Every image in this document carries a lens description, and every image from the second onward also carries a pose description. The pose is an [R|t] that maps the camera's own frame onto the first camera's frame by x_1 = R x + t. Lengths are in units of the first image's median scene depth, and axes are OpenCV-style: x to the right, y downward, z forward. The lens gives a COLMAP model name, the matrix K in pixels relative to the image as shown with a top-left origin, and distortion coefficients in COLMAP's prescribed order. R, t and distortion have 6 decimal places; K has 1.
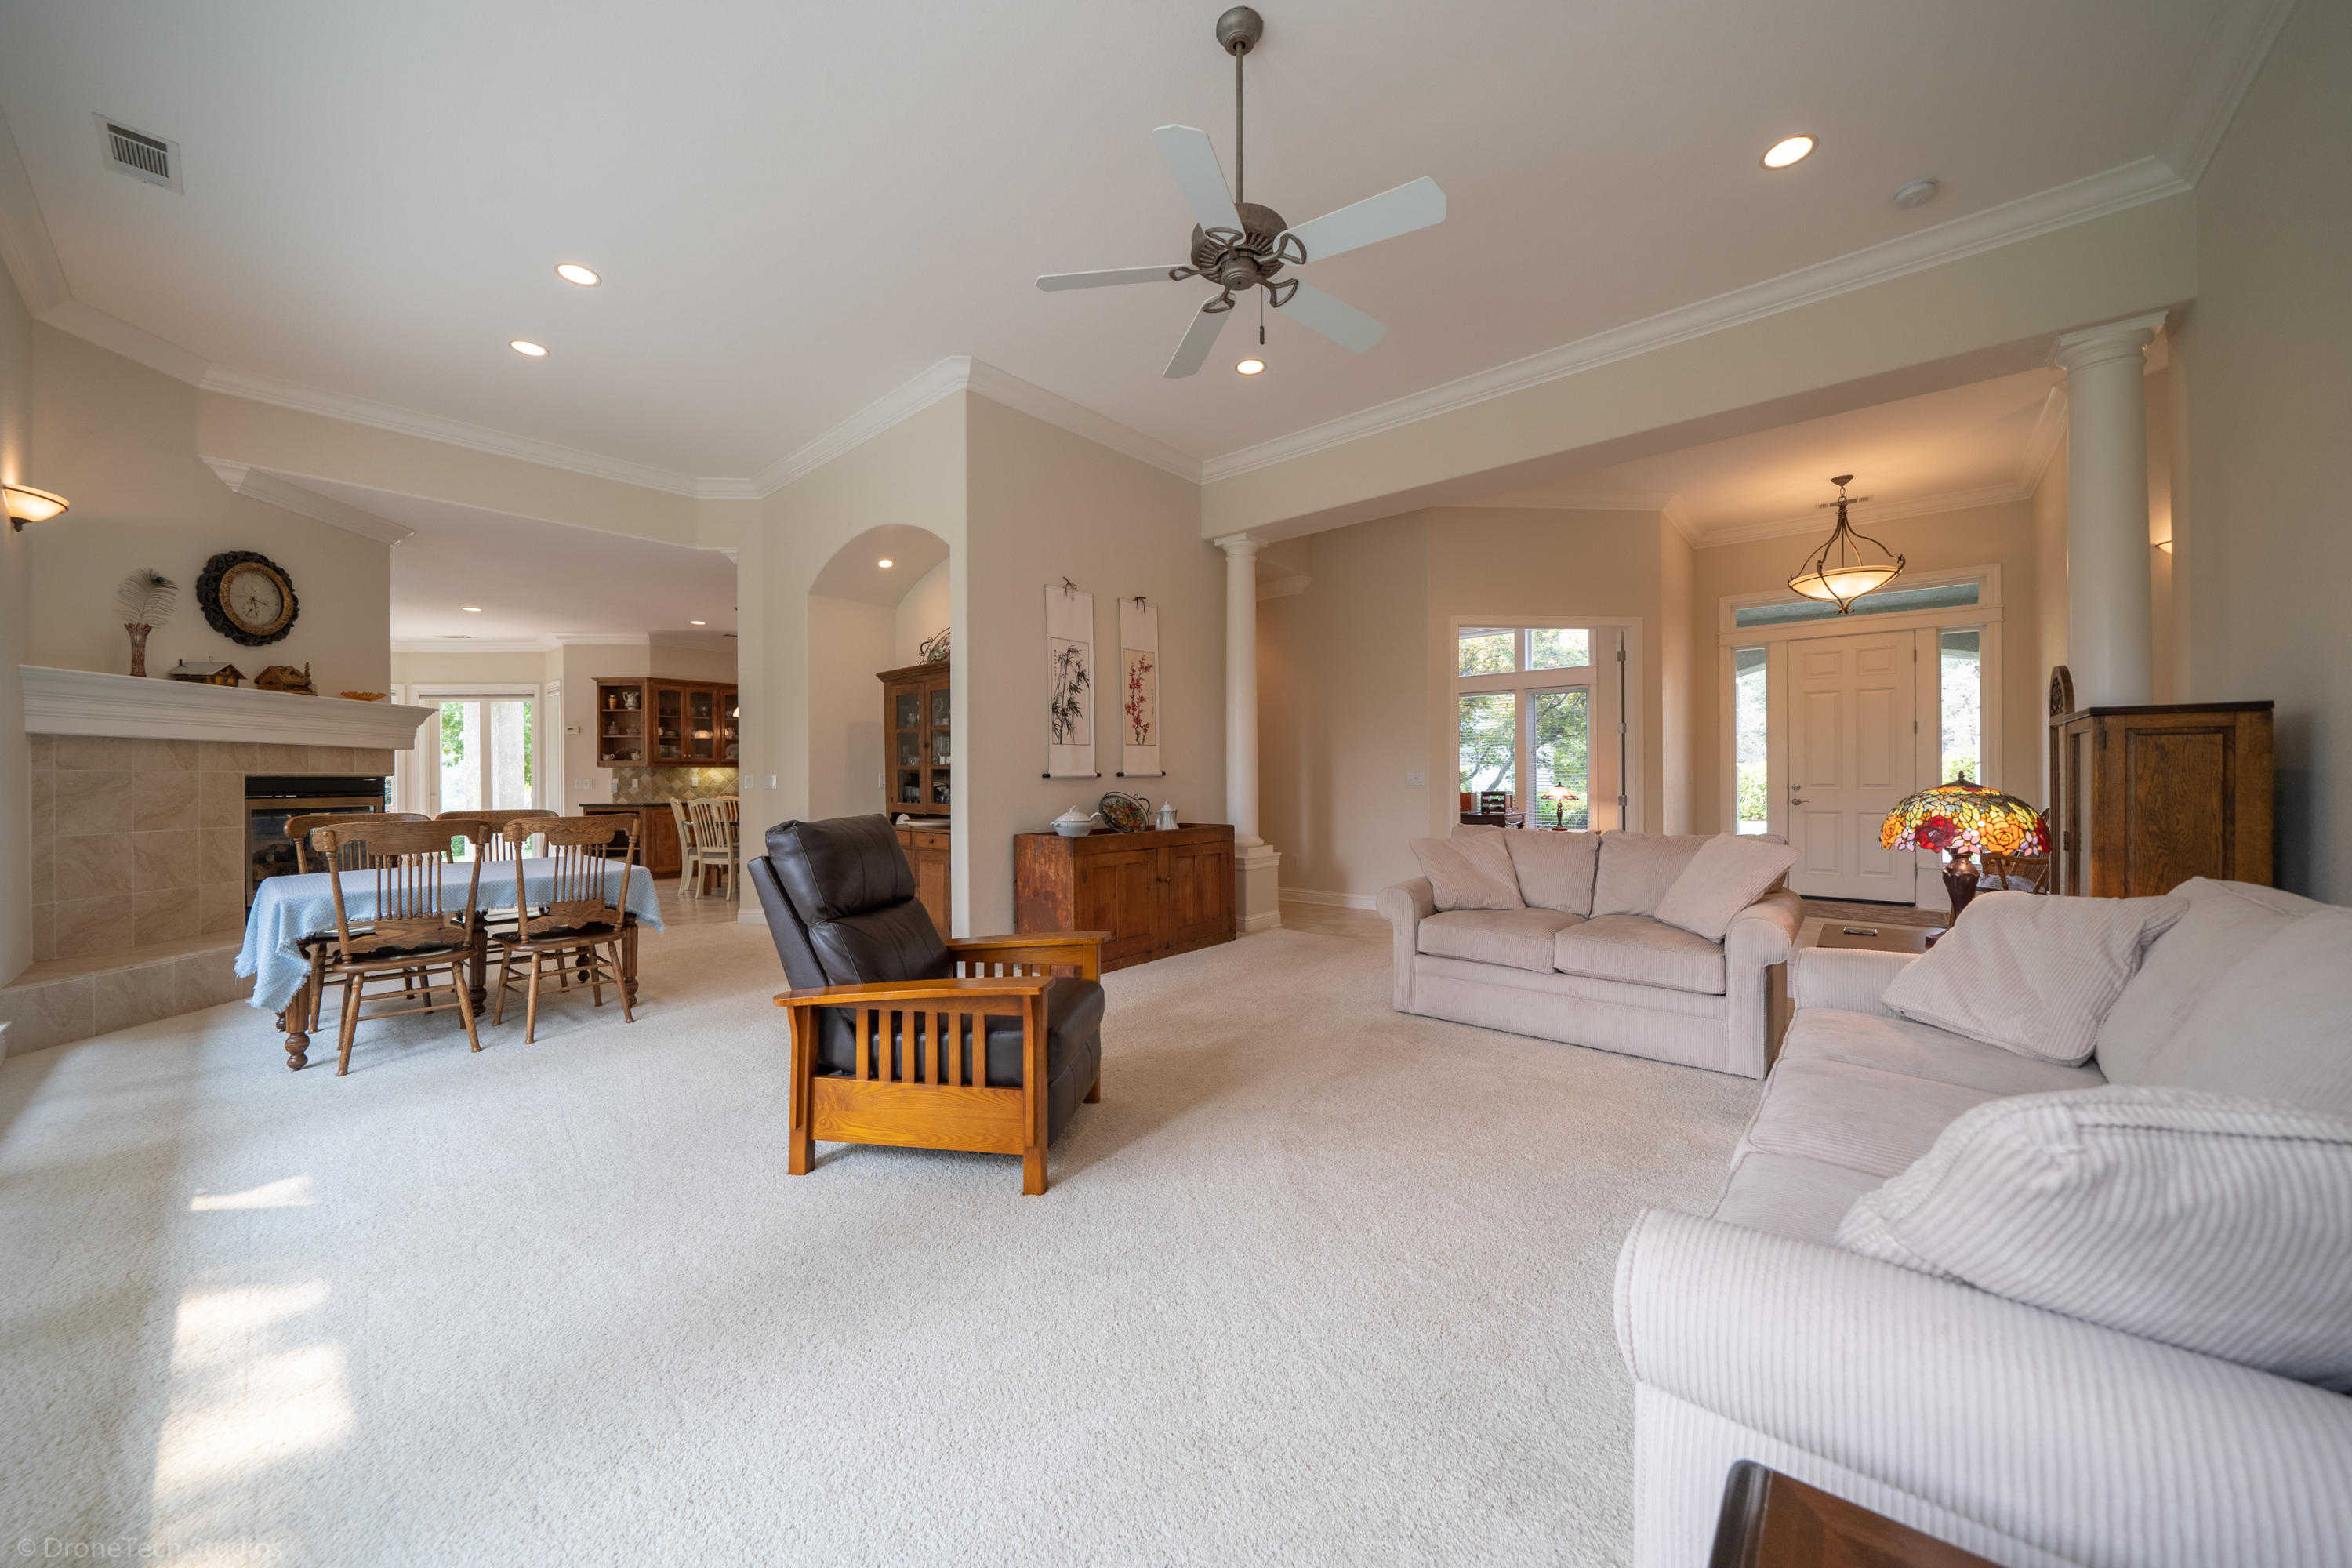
lens RADIAL K [[811.9, 0, 1171.8], [0, 811.9, 776.8], [0, 0, 1]] dist [-0.014181, 0.000928]
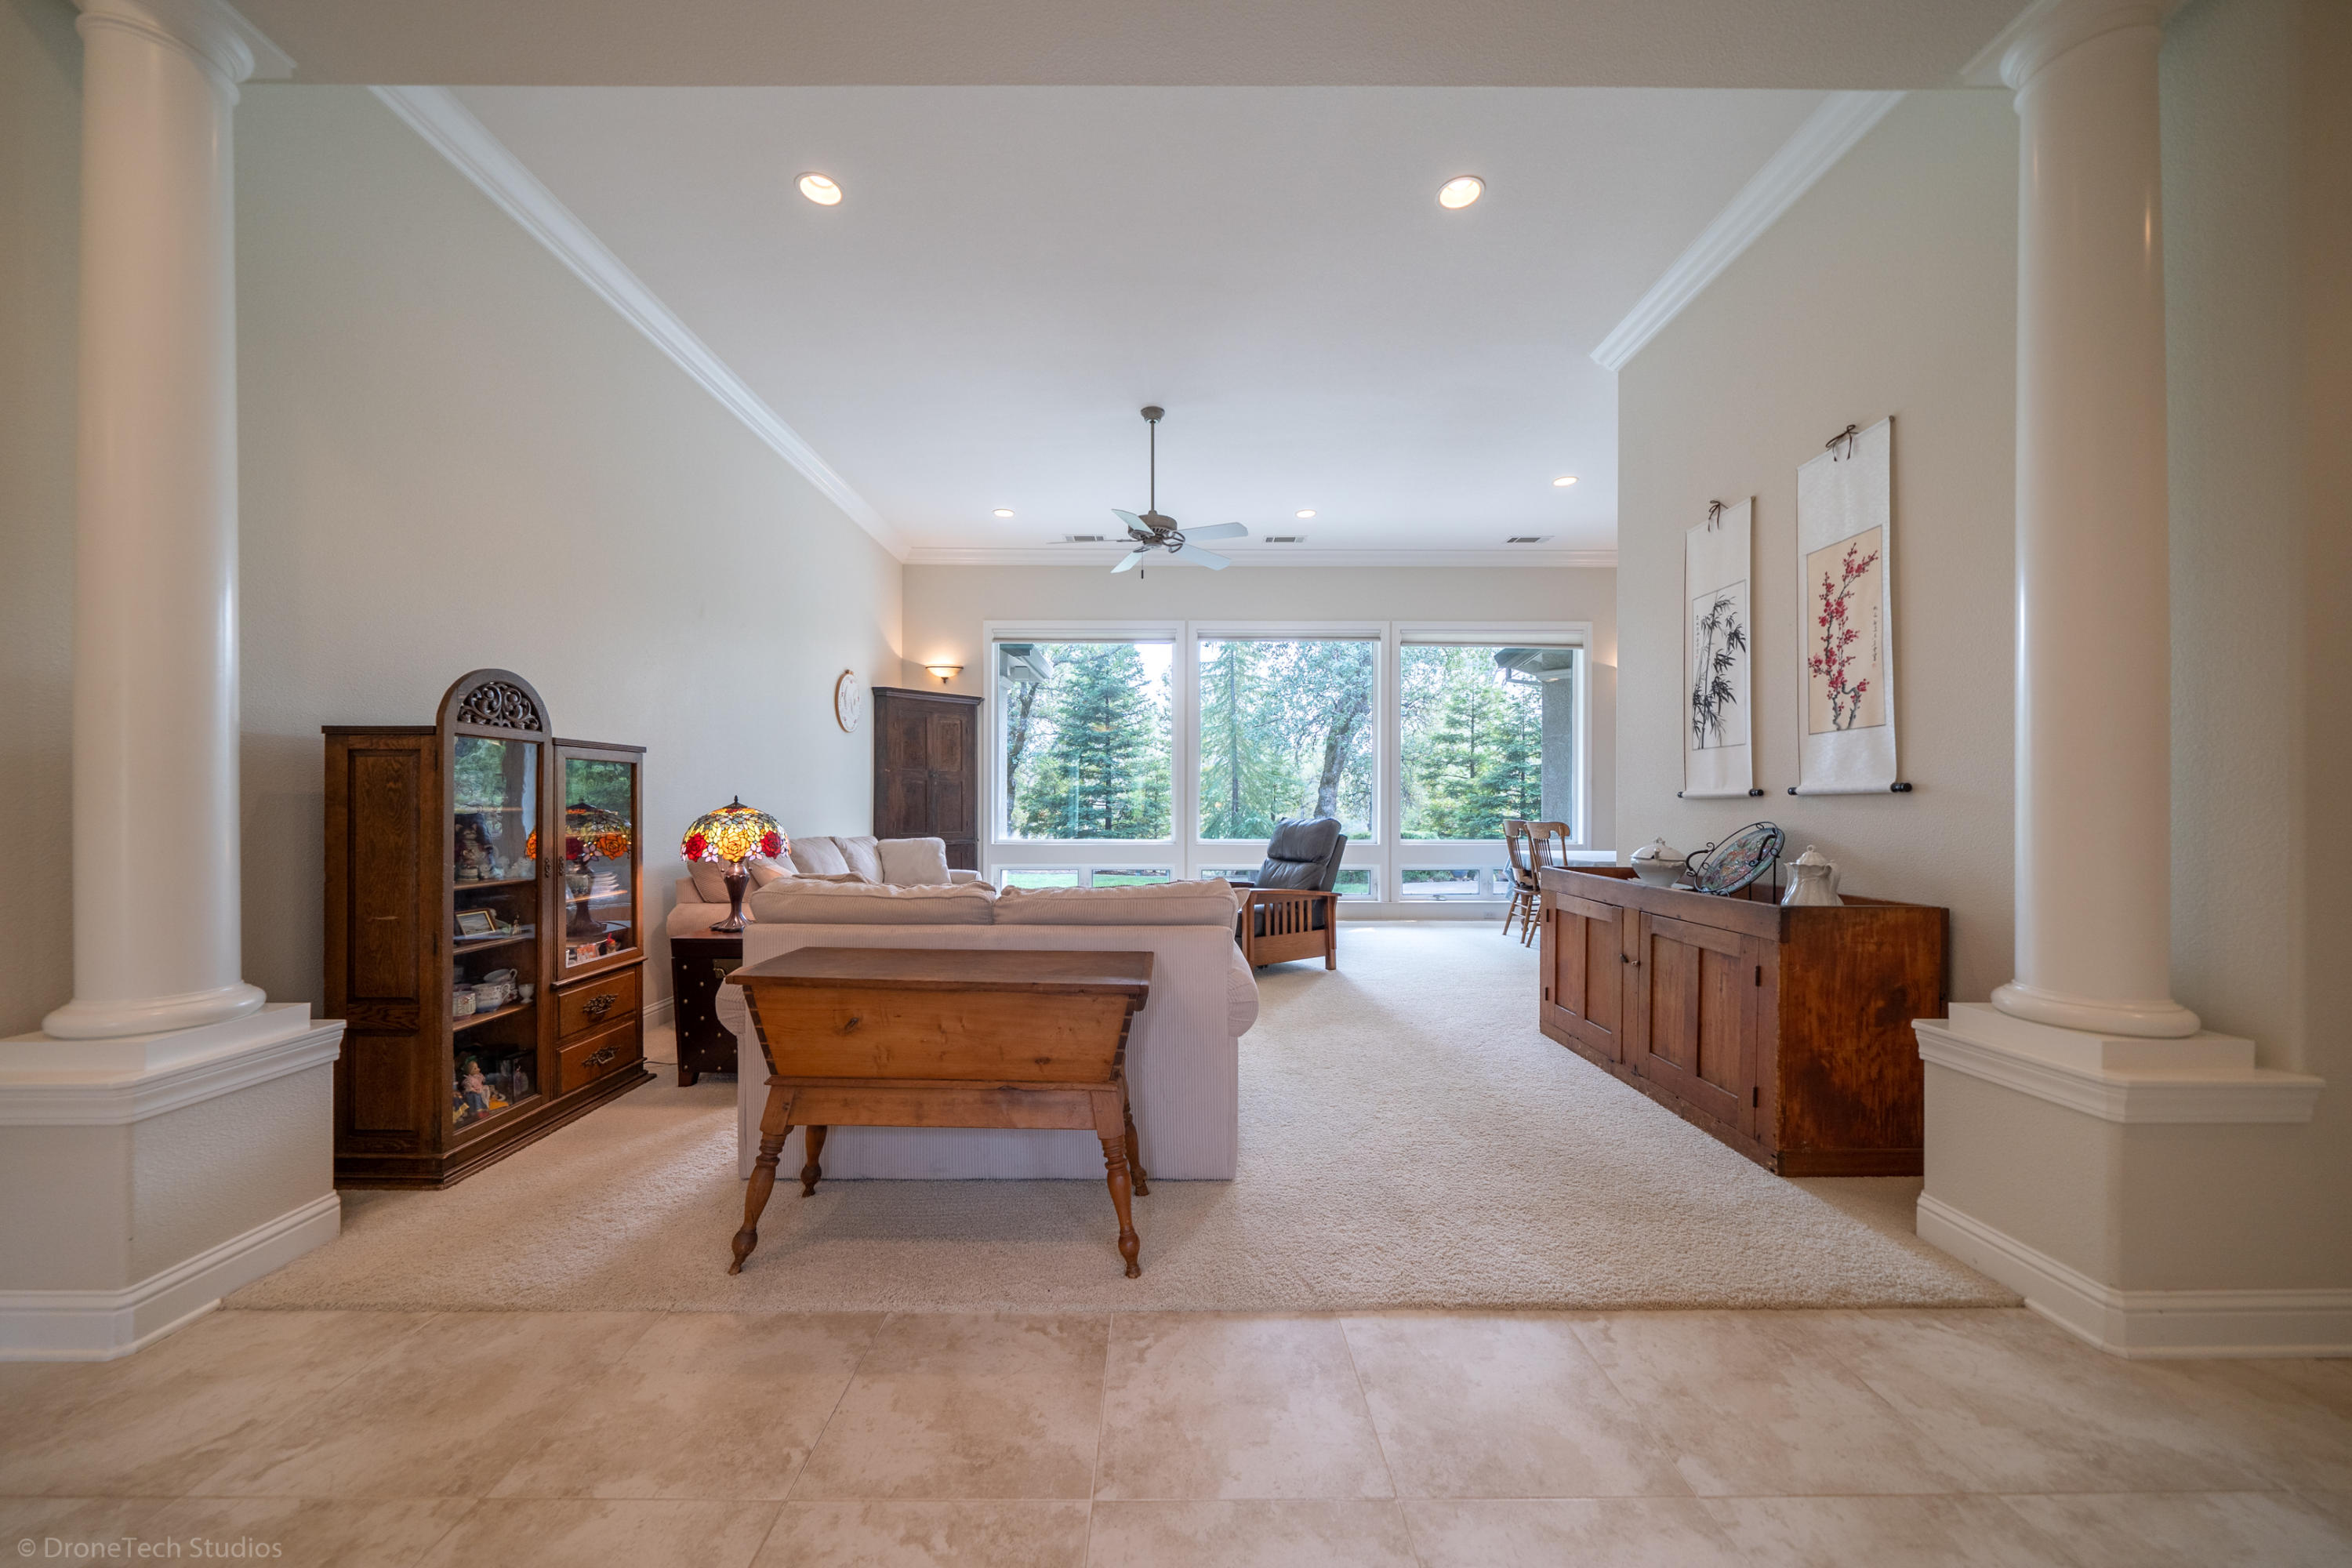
lens RADIAL K [[811.9, 0, 1171.6], [0, 811.9, 795.4], [0, 0, 1]] dist [-0.014181, 0.000928]
pose [[-0.742879, -0.001954, -0.669423, 0.644060], [0.005353, 0.999946, -0.008859, 0.003085], [0.669404, -0.010165, -0.742829, 1.181429]]
